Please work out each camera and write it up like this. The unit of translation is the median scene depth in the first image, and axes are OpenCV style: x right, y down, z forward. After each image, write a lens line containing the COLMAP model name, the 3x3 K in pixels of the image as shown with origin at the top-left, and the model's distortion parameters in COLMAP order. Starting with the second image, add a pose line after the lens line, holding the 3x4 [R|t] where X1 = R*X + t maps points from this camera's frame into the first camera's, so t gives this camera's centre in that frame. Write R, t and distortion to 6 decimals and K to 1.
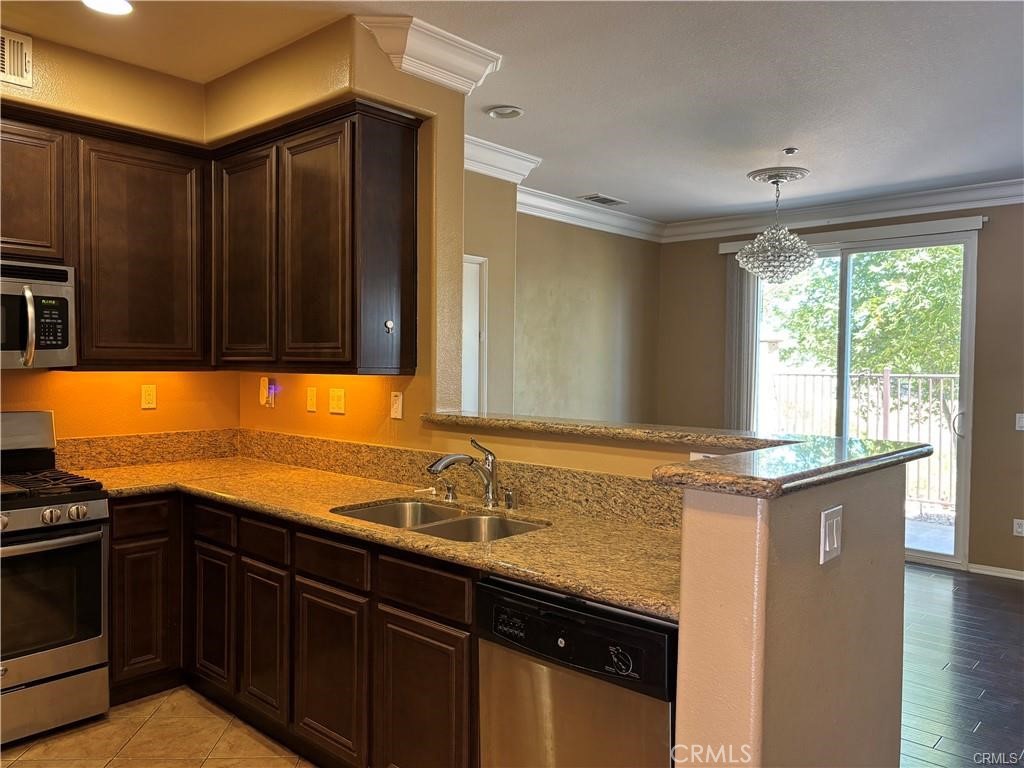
lens RADIAL K [[770.0, 0, 512.0], [0, 770.0, 384.0], [0, 0, 1]] dist [0.004865, 0.000103]
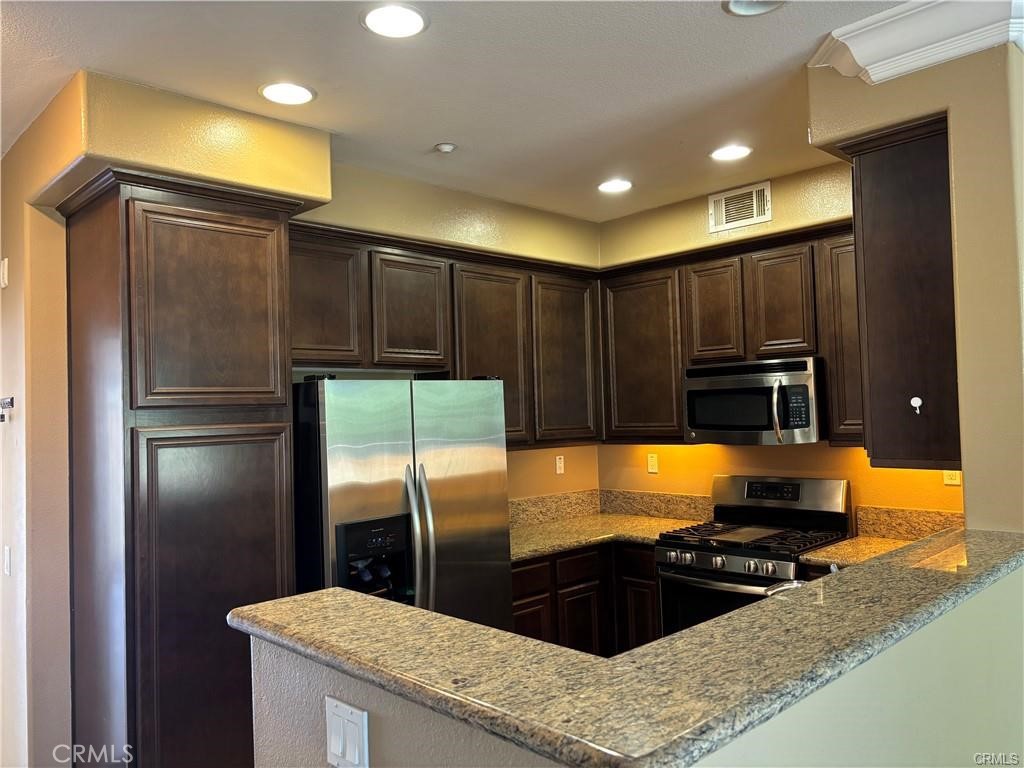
lens RADIAL K [[770.0, 0, 512.0], [0, 770.0, 384.0], [0, 0, 1]] dist [0.004865, 0.000103]
pose [[-0.072432, -0.042552, -0.996465, 0.614043], [0.007167, 0.999041, -0.043183, -0.065175], [0.997348, -0.010269, -0.072058, 0.641010]]
